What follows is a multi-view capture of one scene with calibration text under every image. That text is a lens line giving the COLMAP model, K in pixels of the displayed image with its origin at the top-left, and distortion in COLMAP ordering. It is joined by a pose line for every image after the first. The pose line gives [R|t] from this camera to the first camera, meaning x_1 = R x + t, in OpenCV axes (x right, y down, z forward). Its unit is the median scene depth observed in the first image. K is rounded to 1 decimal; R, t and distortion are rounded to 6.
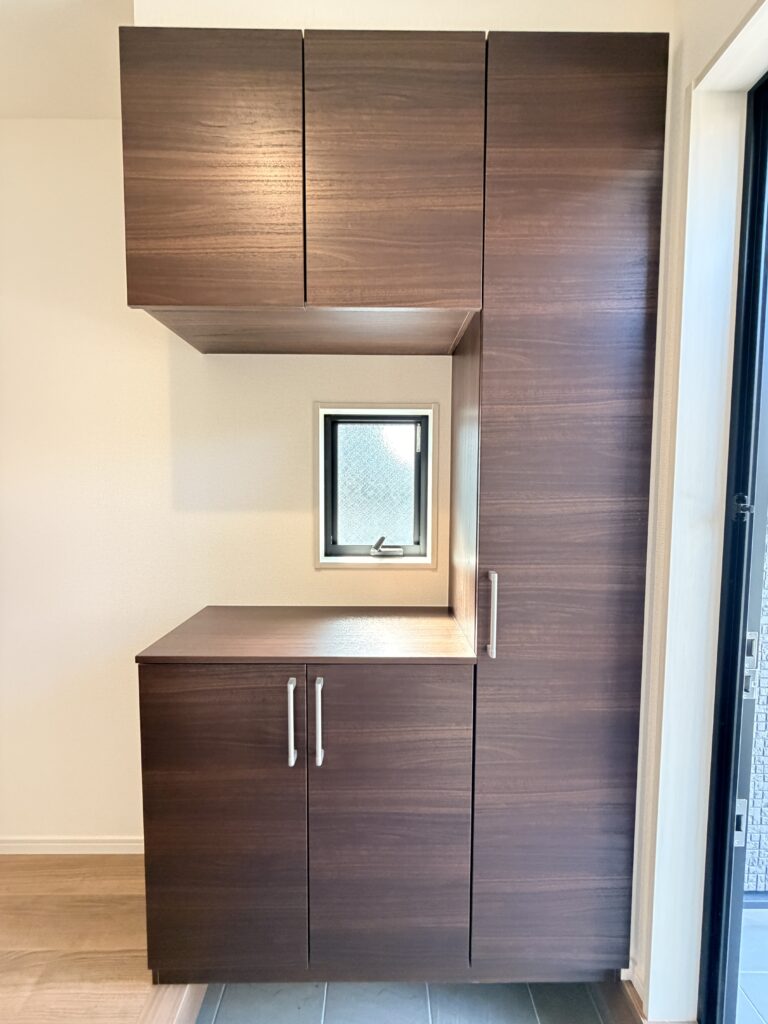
lens RADIAL K [[403.2, 0, 382.5], [0, 403.2, 511.8], [0, 0, 1]] dist [0.002916, -0.000924]
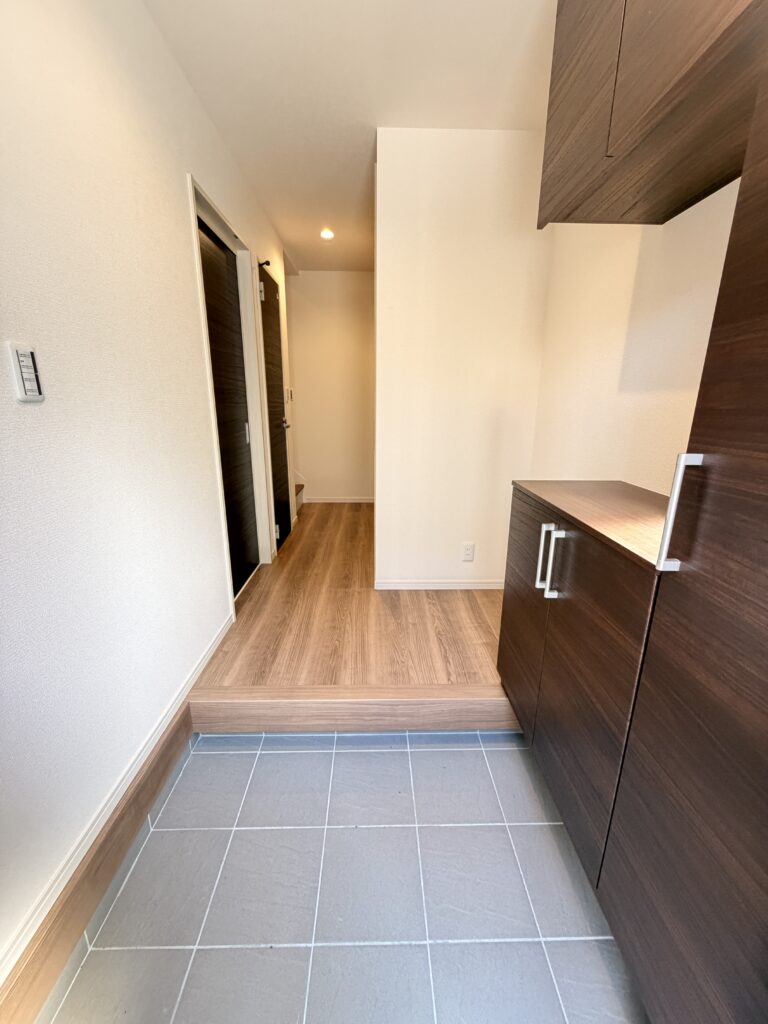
lens RADIAL K [[403.2, 0, 378.8], [0, 403.2, 510.4], [0, 0, 1]] dist [0.002916, -0.000924]
pose [[0.003106, 0.260653, -0.965428, 0.924409], [-0.072817, 0.962928, 0.259744, 0.100976], [0.997340, 0.069493, 0.021971, 0.454658]]
